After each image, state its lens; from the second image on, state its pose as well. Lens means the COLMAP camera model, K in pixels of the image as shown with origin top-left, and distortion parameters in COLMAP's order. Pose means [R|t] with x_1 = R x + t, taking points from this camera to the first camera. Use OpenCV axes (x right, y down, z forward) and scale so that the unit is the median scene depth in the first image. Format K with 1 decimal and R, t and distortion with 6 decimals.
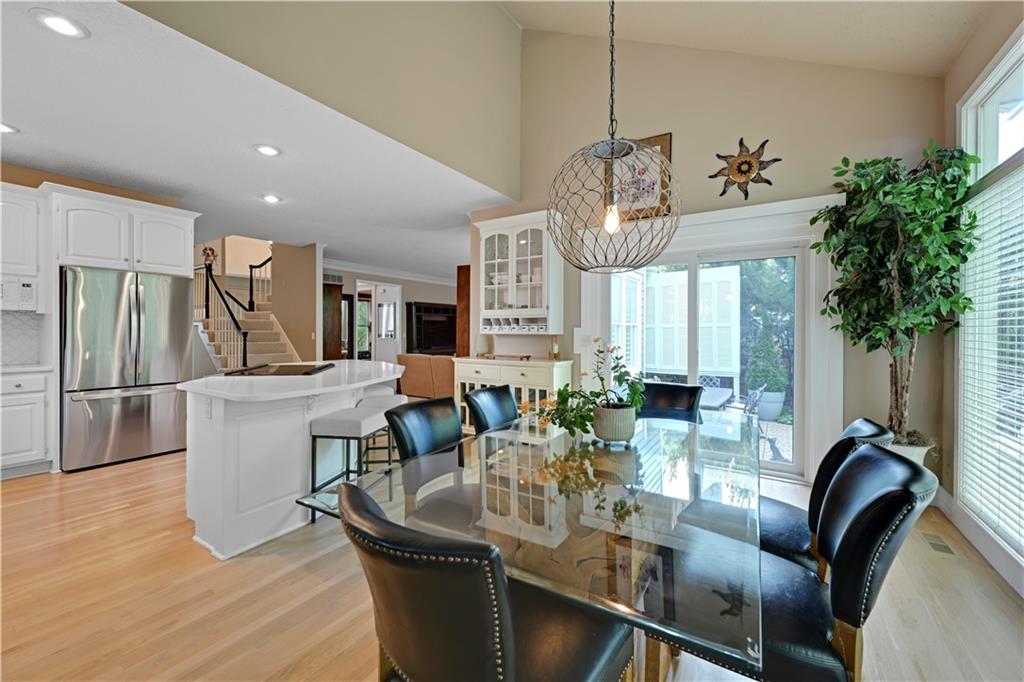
lens RADIAL K [[417.6, 0, 511.3], [0, 417.6, 335.1], [0, 0, 1]] dist [-0.000469, -0.000034]
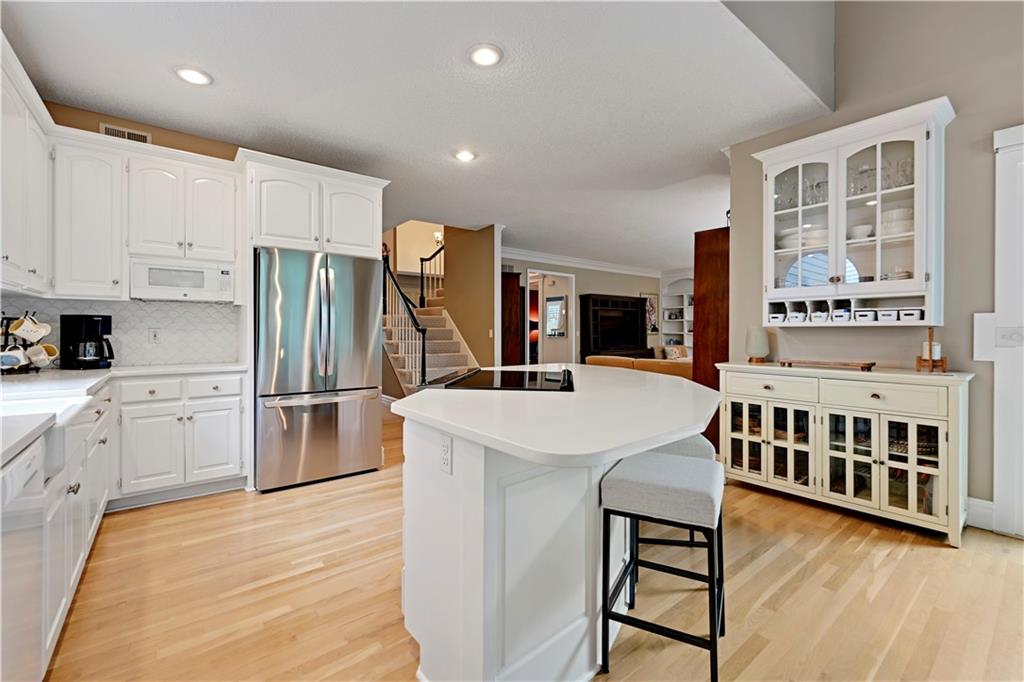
lens RADIAL K [[430.5, 0, 502.6], [0, 430.5, 337.0], [0, 0, 1]] dist [-0.000975, -0.000070]
pose [[0.946478, -0.000061, -0.322770, -0.256878], [0.000558, 0.999999, 0.001446, 0.012137], [0.322769, -0.001549, 0.946476, 0.268524]]
